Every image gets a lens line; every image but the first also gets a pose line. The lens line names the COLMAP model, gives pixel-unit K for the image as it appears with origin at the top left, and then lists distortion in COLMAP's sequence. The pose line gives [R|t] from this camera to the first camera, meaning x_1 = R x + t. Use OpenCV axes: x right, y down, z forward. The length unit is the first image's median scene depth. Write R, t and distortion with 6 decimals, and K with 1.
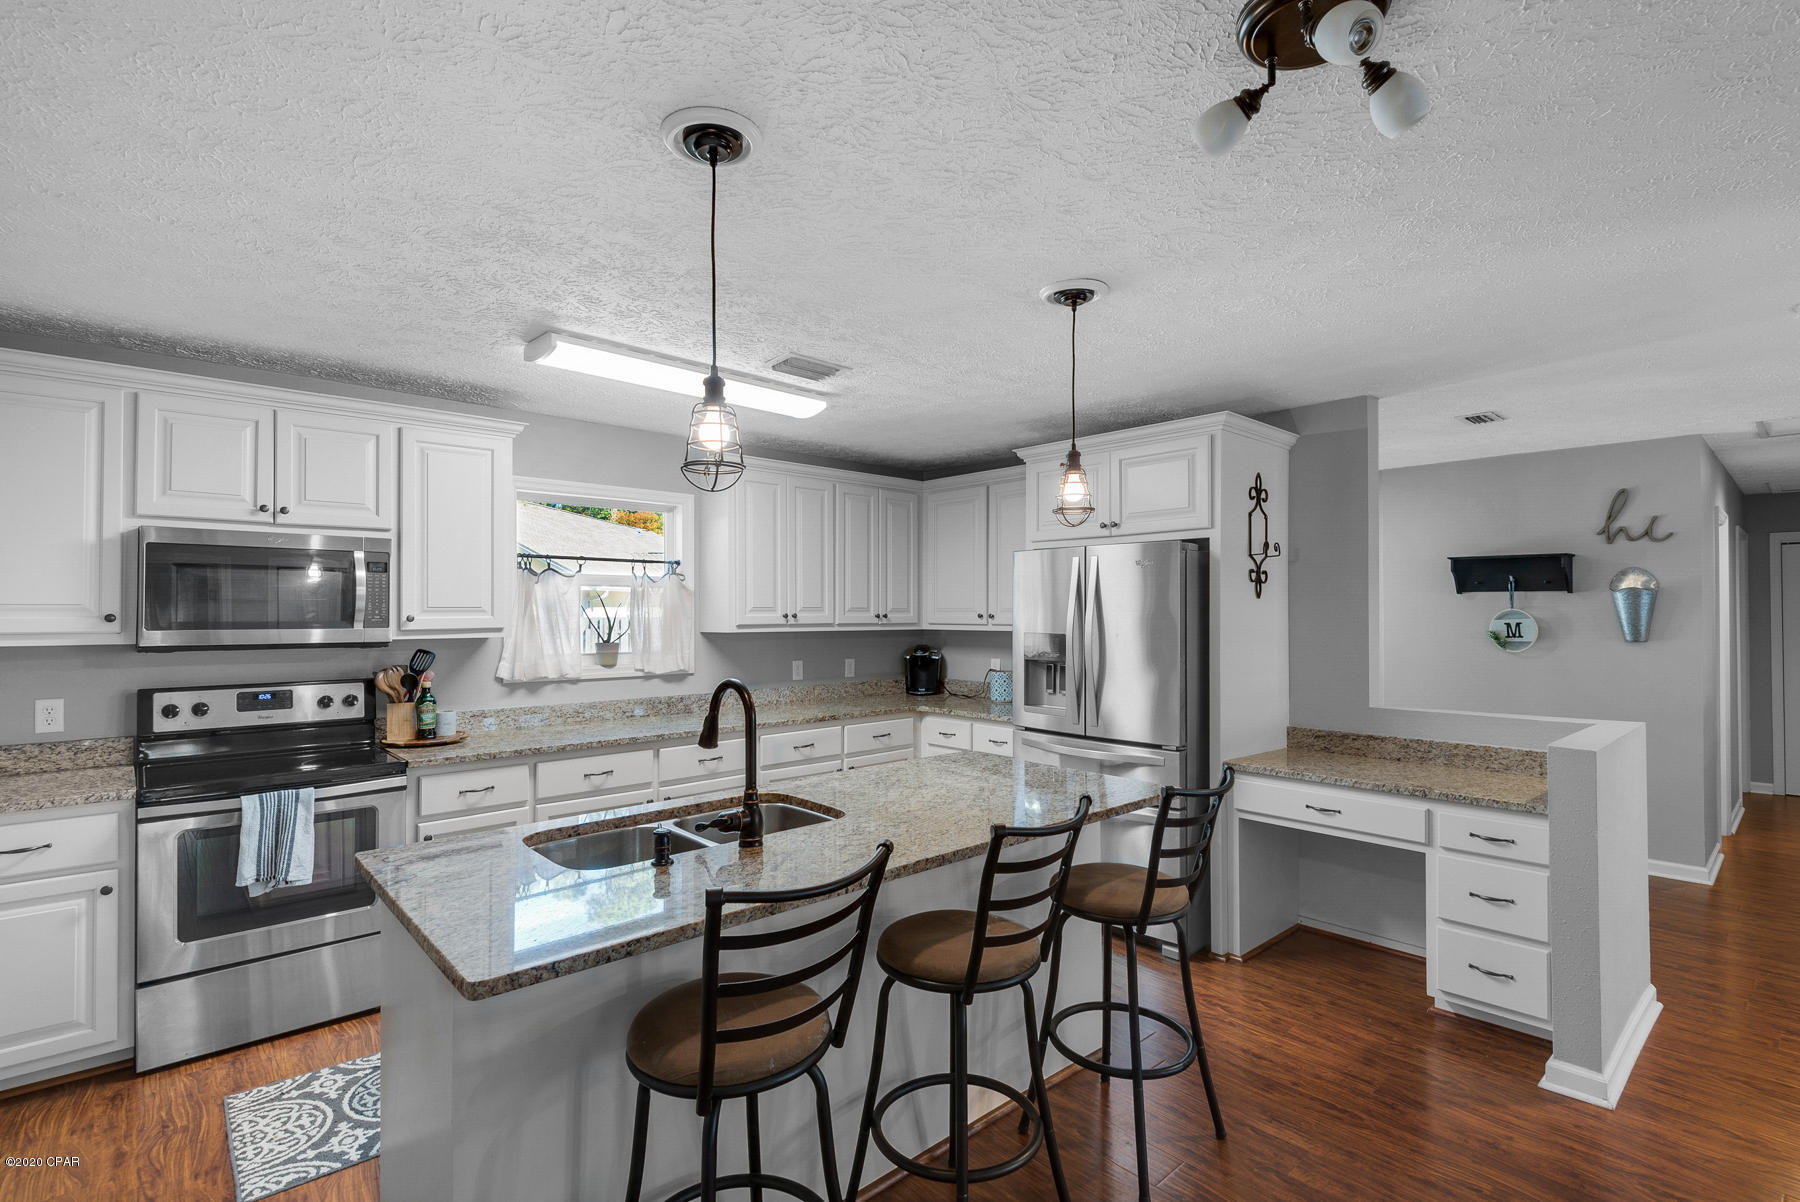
lens RADIAL K [[861.1, 0, 920.9], [0, 861.1, 600.9], [0, 0, 1]] dist [0.022409, -0.002840]
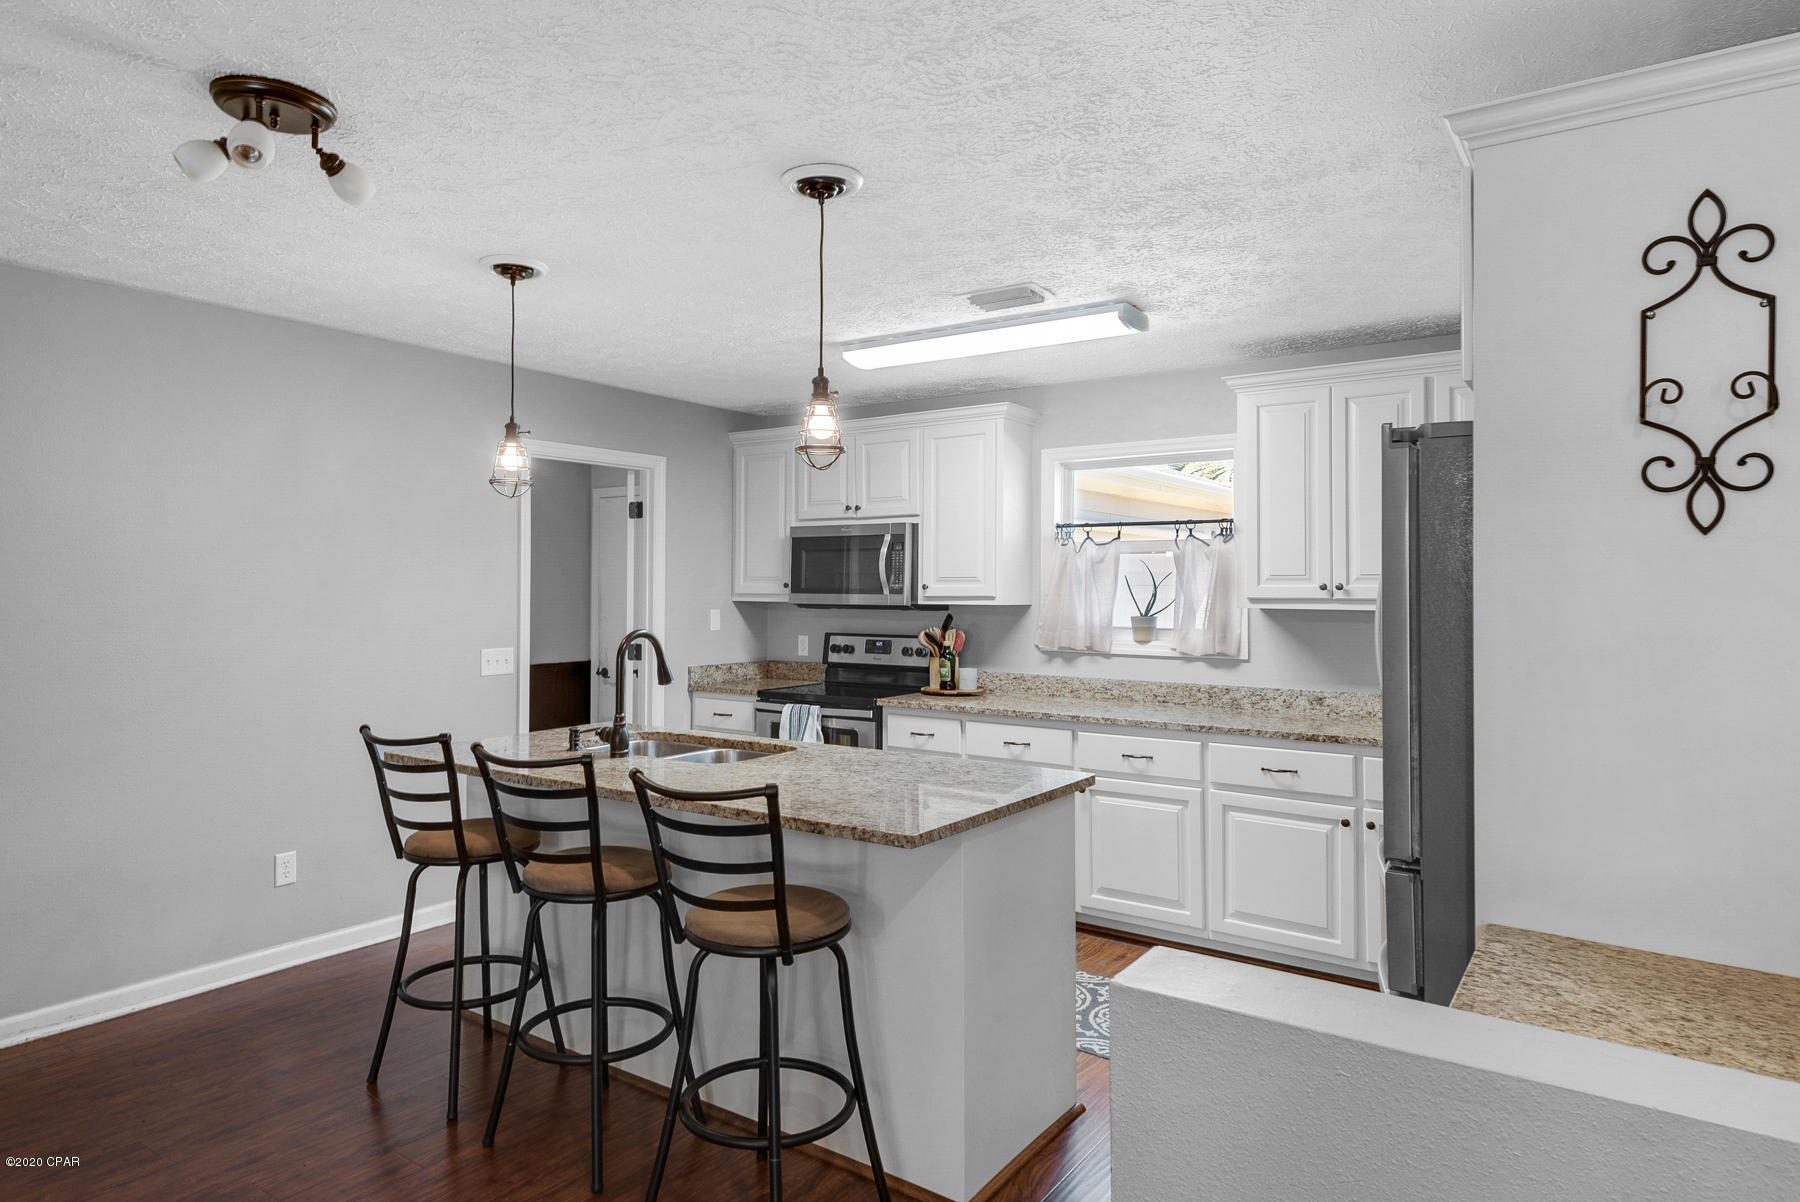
lens RADIAL K [[1085.1, 0, 831.4], [0, 1085.1, 592.5], [0, 0, 1]] dist [0.050568, 0.000782]
pose [[0.176239, 0.004526, -0.984337, 0.793508], [0.008766, 0.999943, 0.006167, 0.015754], [0.984308, -0.009716, 0.176190, 0.549207]]
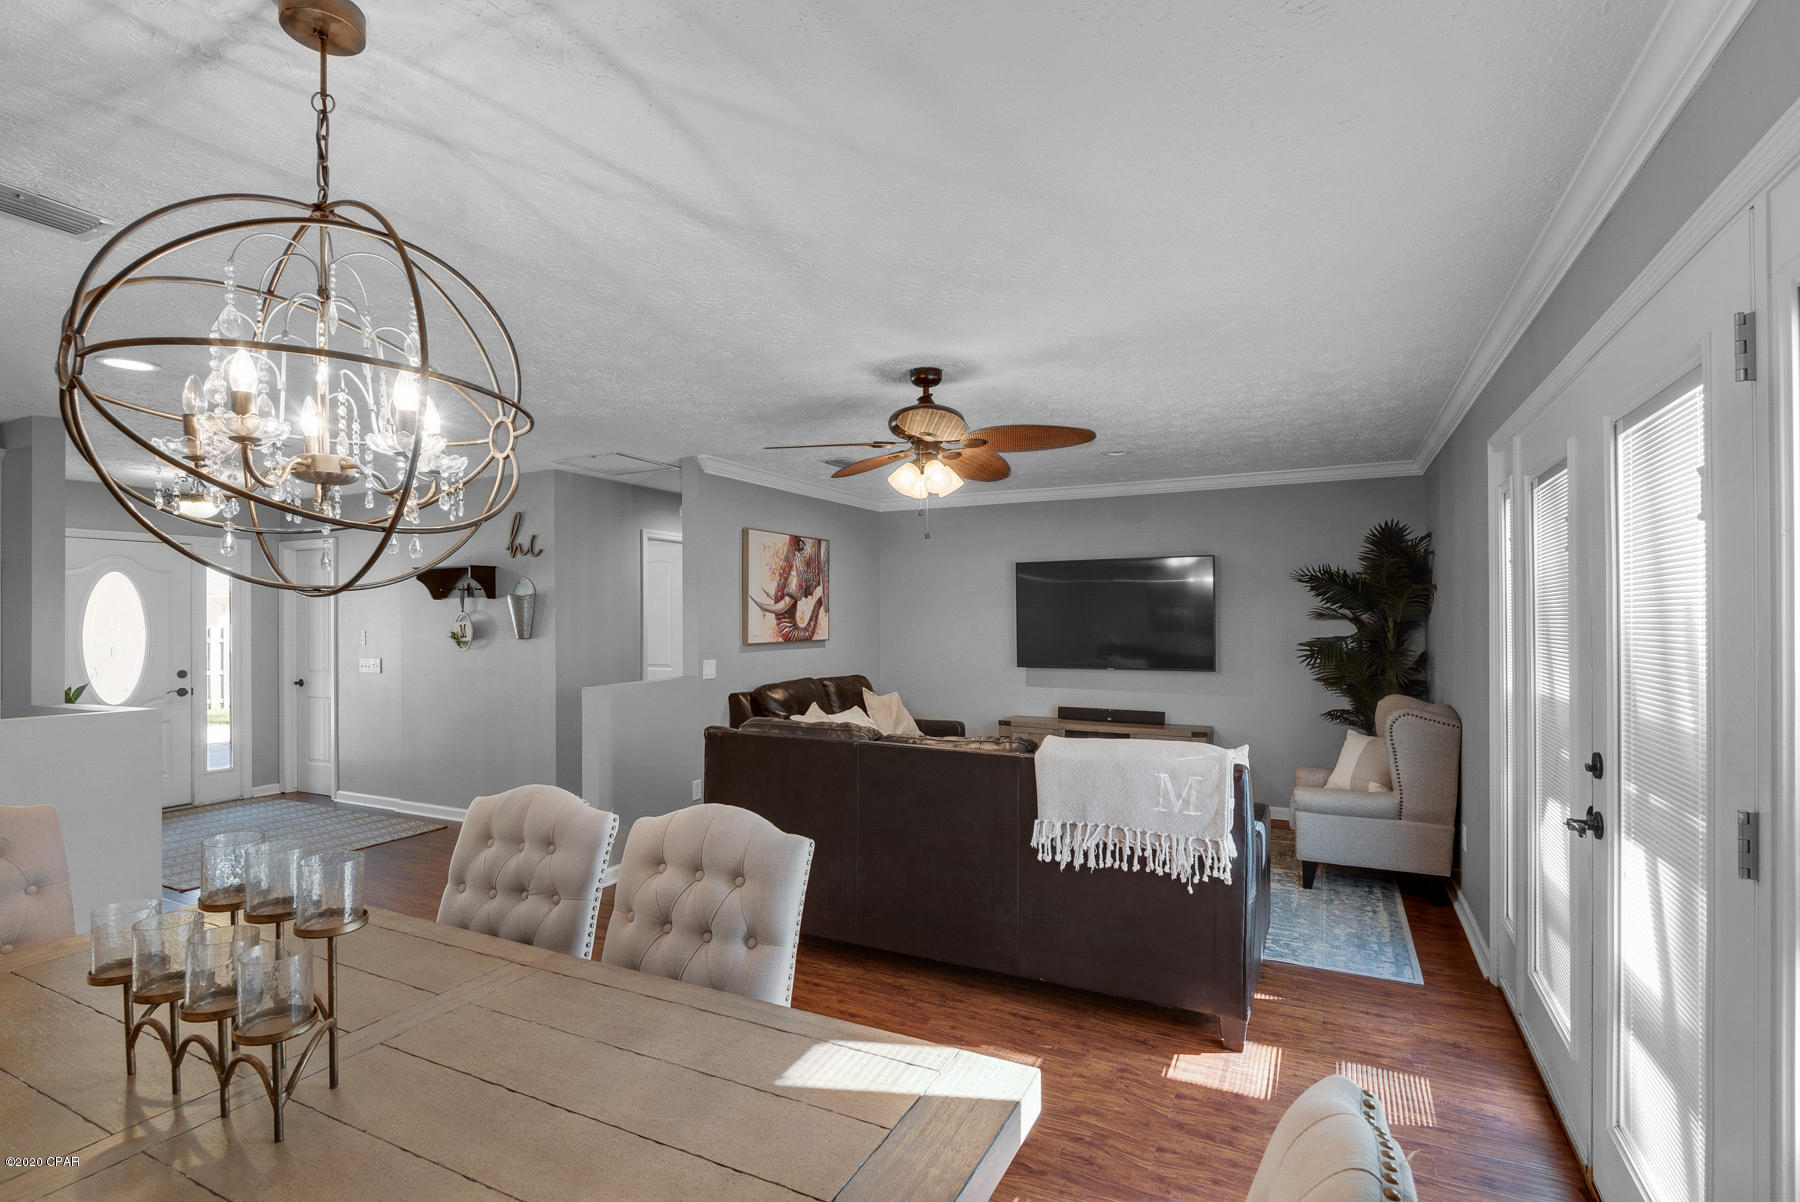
lens RADIAL K [[861.1, 0, 875.3], [0, 861.1, 623.8], [0, 0, 1]] dist [0.022409, -0.002840]
pose [[0.940305, -0.006911, 0.340262, 1.152485], [0.001090, 0.999850, 0.017298, 0.007166], [-0.340331, -0.015895, 0.940171, -0.382858]]
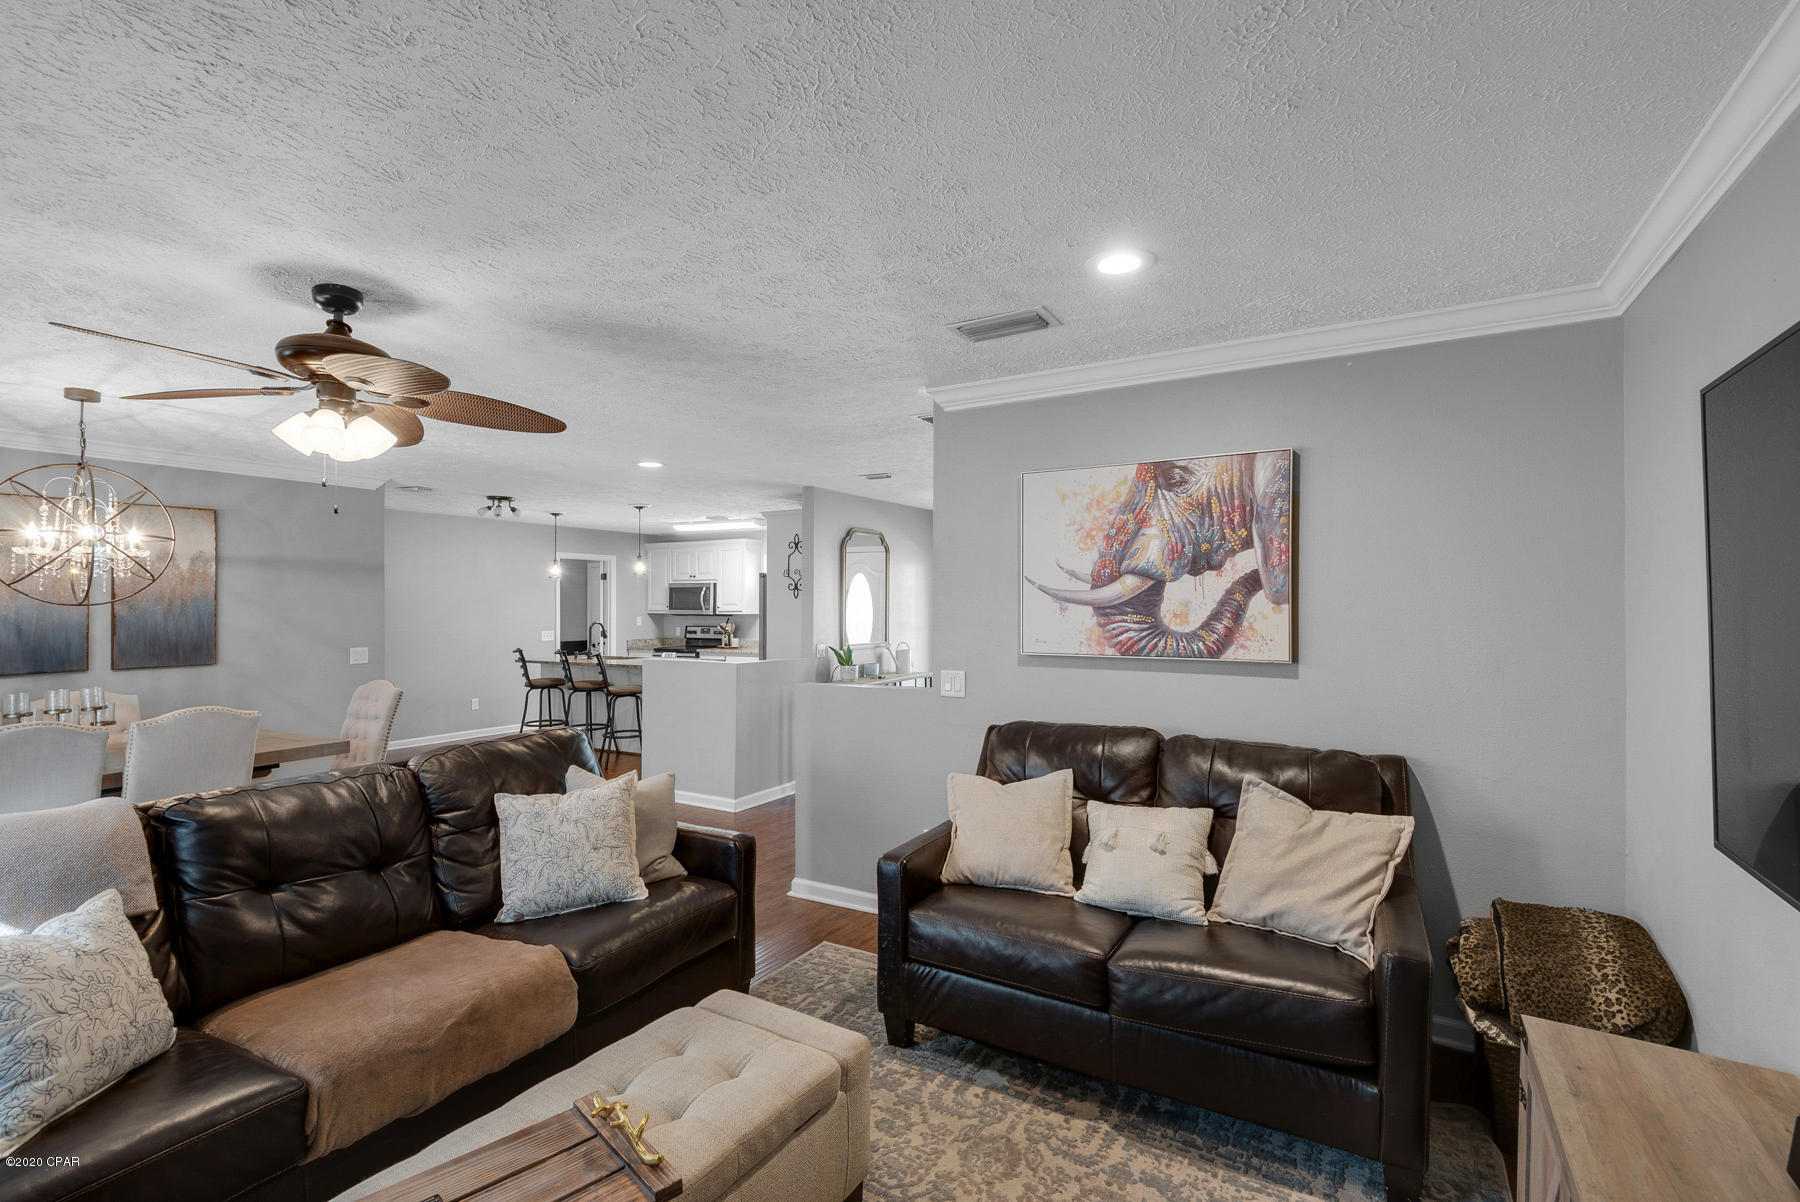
lens RADIAL K [[831.6, 0, 888.5], [0, 831.6, 610.3], [0, 0, 1]] dist [0.021348, -0.006005]
pose [[0.285637, 0.005835, -0.958320, 2.260191], [0.012231, 0.999878, 0.009733, 0.008455], [0.958260, -0.014501, 0.285531, 0.660492]]
